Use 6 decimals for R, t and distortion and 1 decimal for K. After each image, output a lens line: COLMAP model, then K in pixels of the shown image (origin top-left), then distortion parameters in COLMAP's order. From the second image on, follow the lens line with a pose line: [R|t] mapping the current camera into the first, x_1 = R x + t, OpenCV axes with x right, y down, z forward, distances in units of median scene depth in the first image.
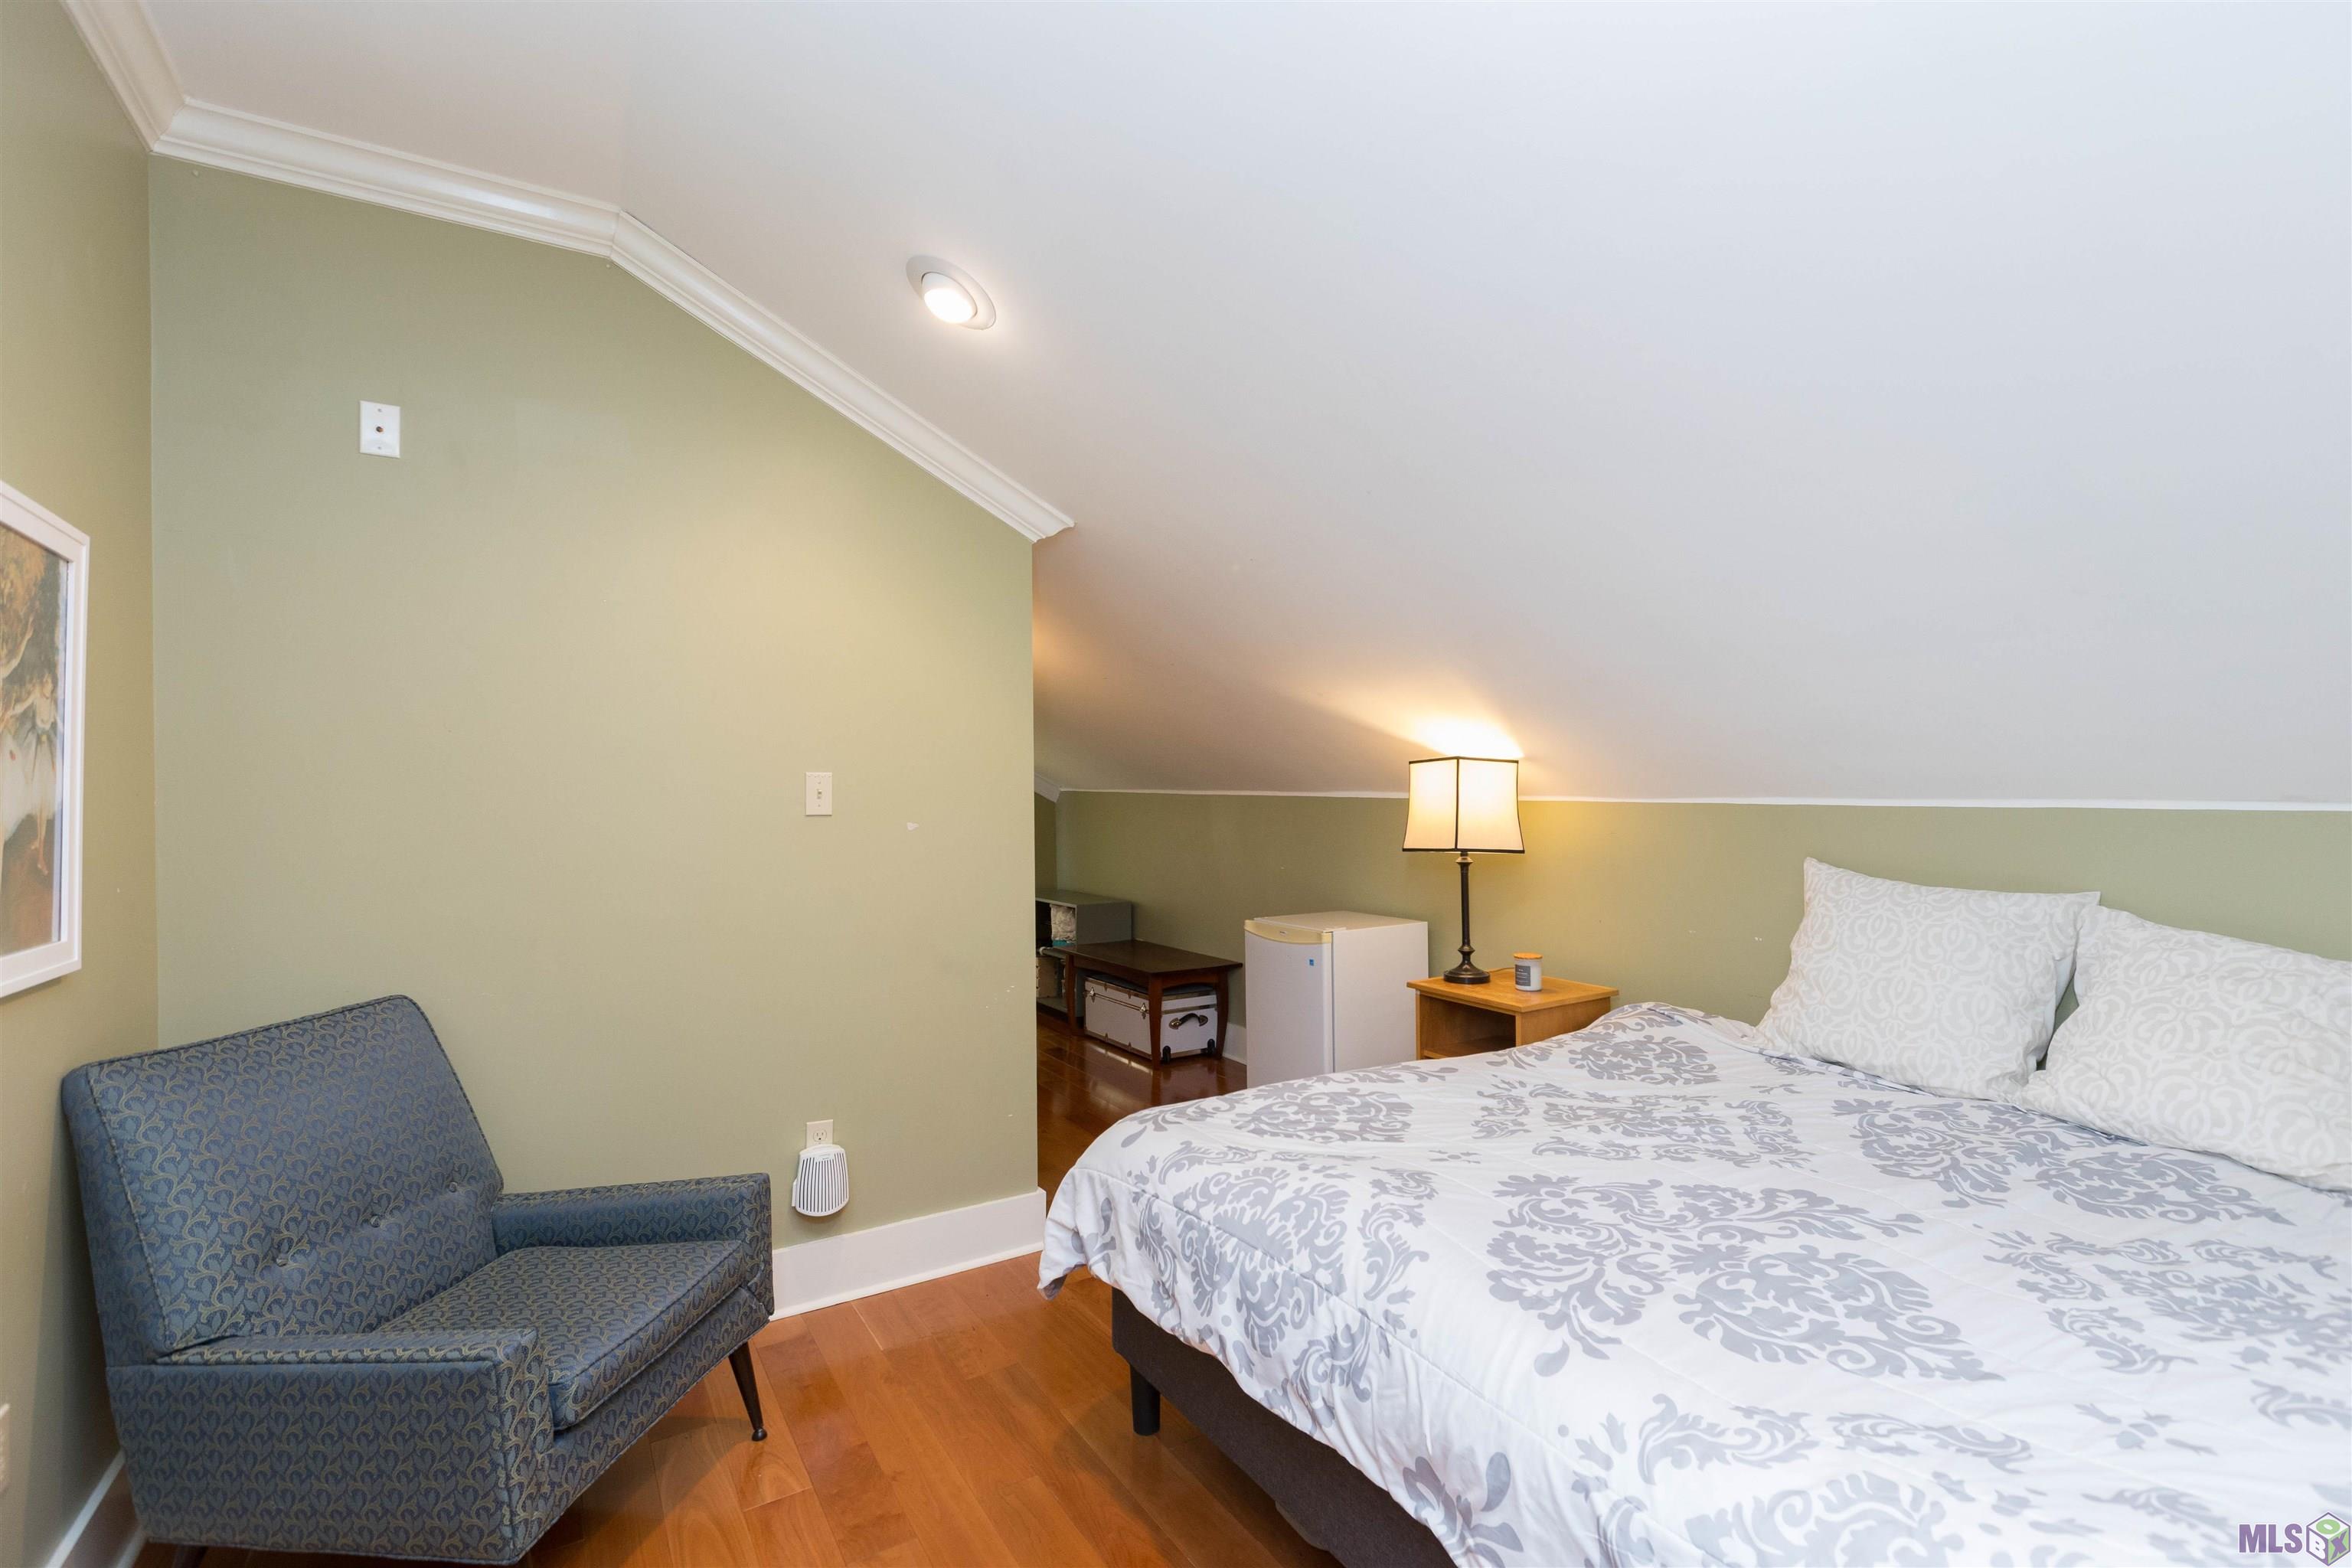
lens RADIAL K [[1120.5, 0, 1170.0], [0, 1120.5, 787.8], [0, 0, 1]] dist [0.000682, -0.001257]
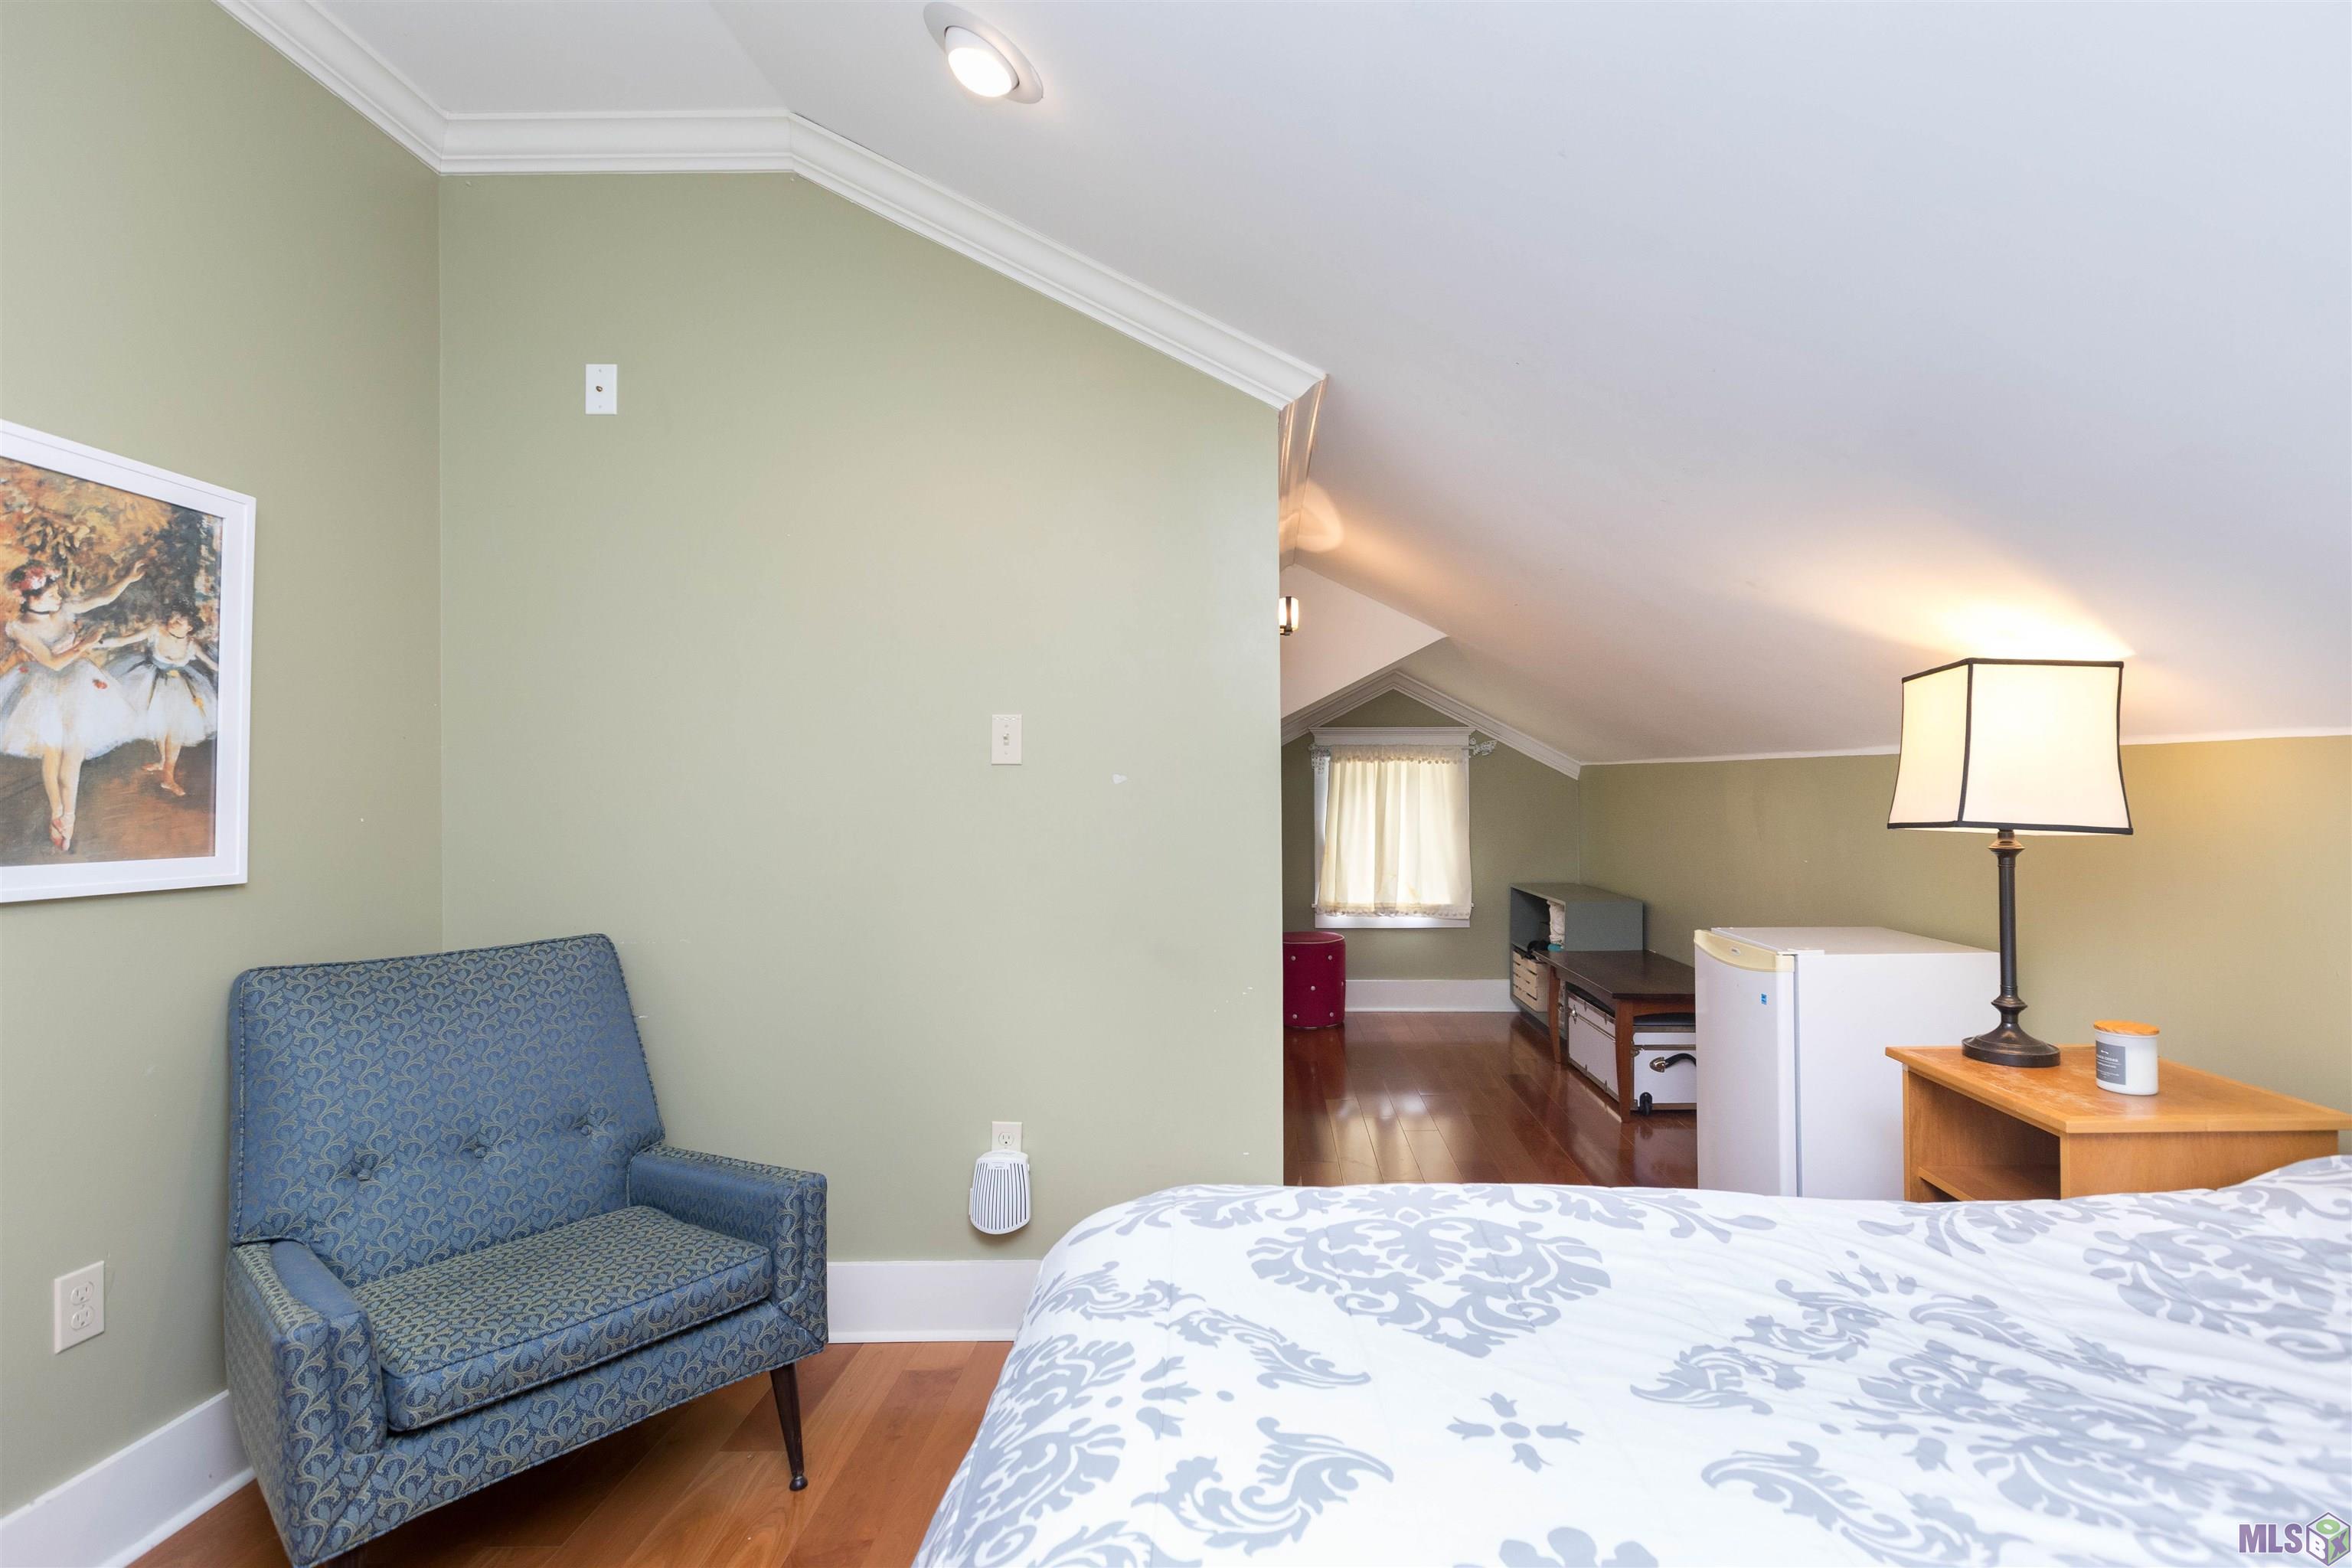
lens RADIAL K [[1120.5, 0, 1184.4], [0, 1120.5, 785.5], [0, 0, 1]] dist [0.000682, -0.001257]
pose [[0.838718, 0.000150, -0.544566, 0.301833], [0.000638, 0.999999, 0.001258, 0.045251], [0.544566, -0.001403, 0.838717, 0.405098]]
